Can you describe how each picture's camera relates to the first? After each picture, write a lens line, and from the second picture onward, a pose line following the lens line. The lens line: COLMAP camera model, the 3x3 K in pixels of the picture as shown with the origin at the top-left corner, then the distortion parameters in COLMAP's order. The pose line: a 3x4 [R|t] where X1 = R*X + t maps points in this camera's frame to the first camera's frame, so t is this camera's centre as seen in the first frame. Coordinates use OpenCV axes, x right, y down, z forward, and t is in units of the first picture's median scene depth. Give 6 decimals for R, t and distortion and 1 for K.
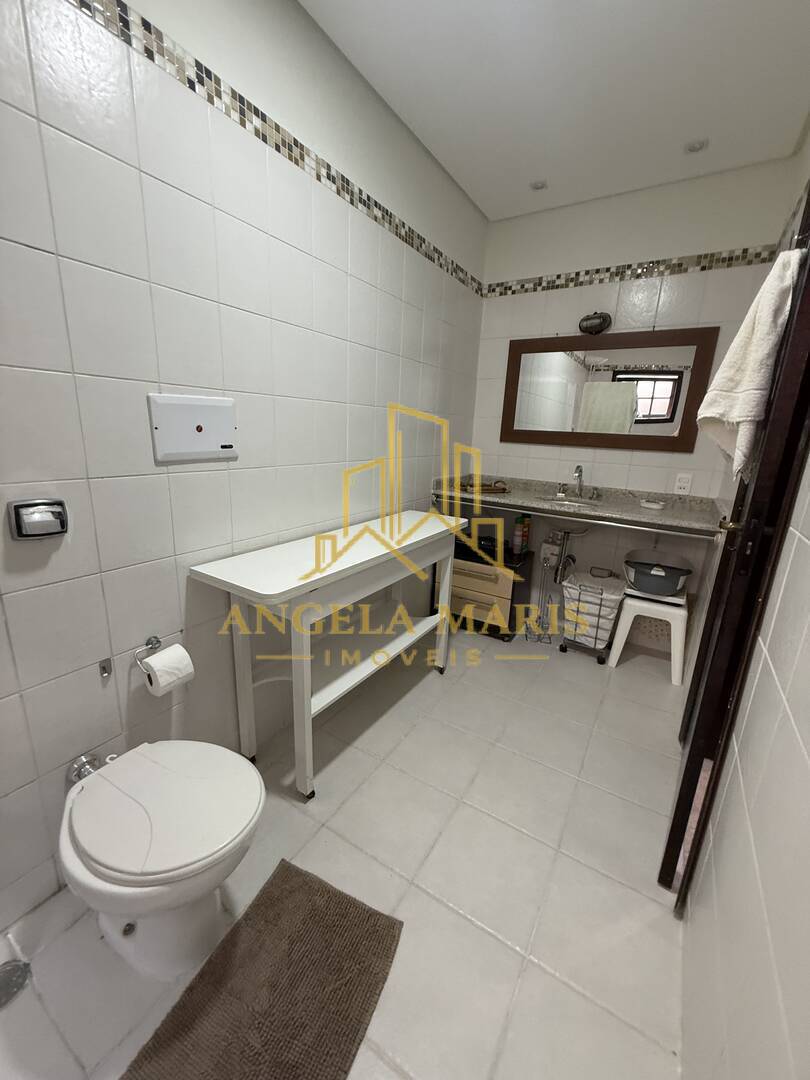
lens RADIAL K [[432.7, 0, 411.5], [0, 432.7, 538.5], [0, 0, 1]] dist [-0.001845, 0.000461]
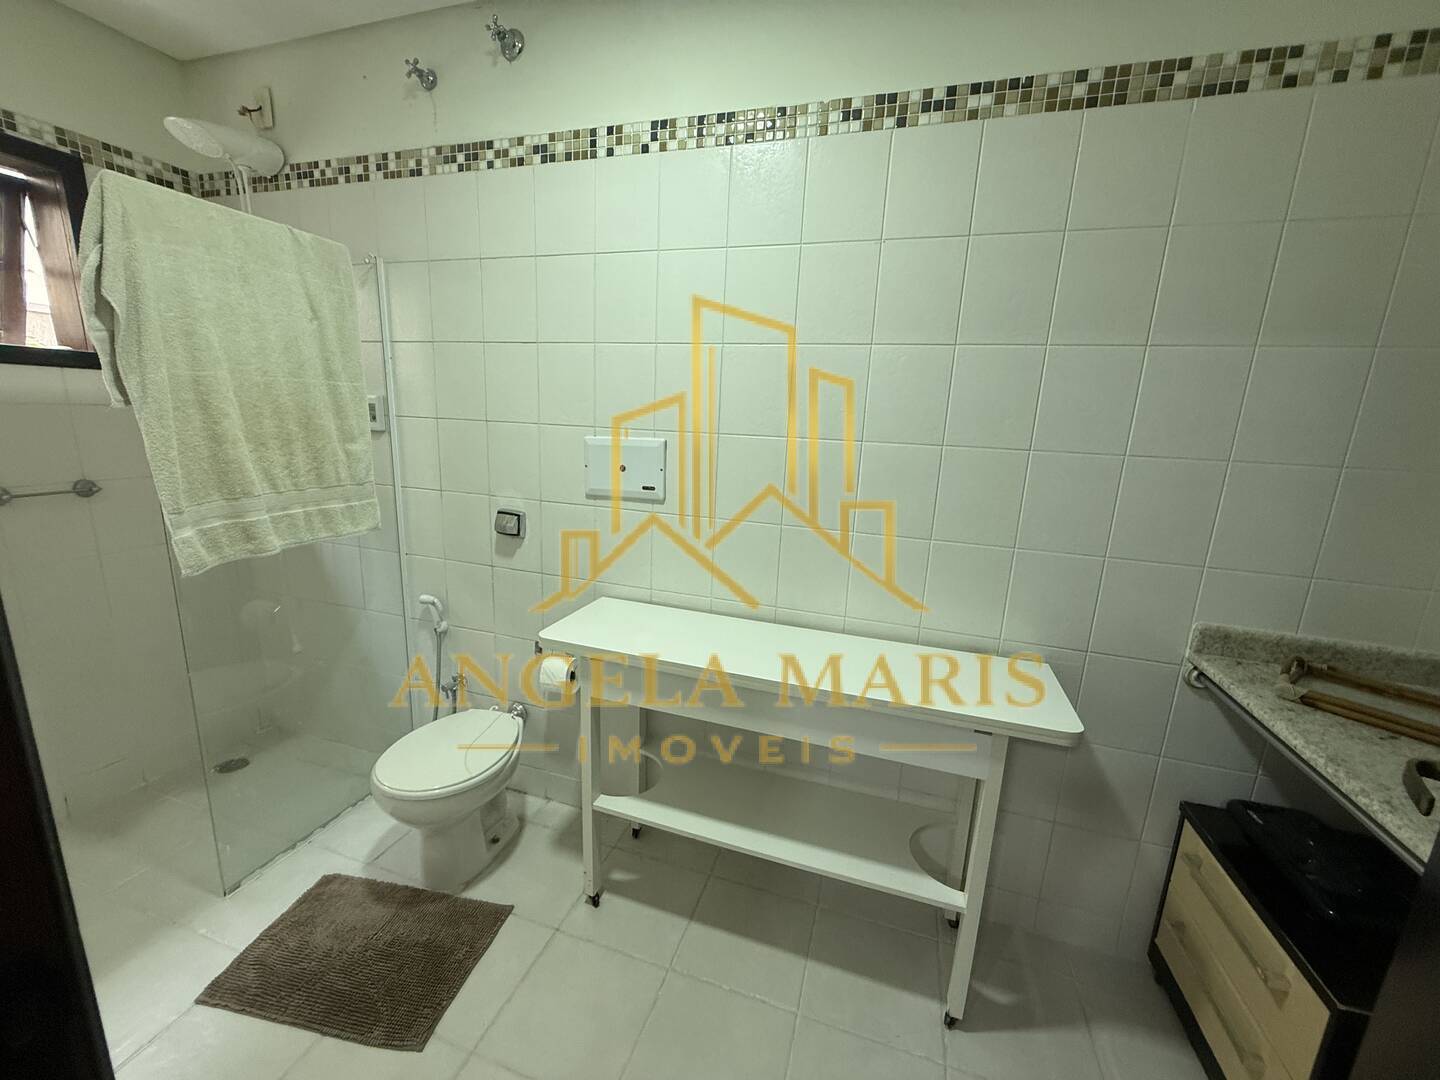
lens RADIAL K [[576.9, 0, 723.6], [0, 576.9, 547.8], [0, 0, 1]] dist [-0.001845, 0.000461]
pose [[0.231419, 0.173386, -0.957279, 0.731896], [-0.277642, 0.954838, 0.105825, -0.230856], [0.932395, 0.241291, 0.269107, 0.728943]]
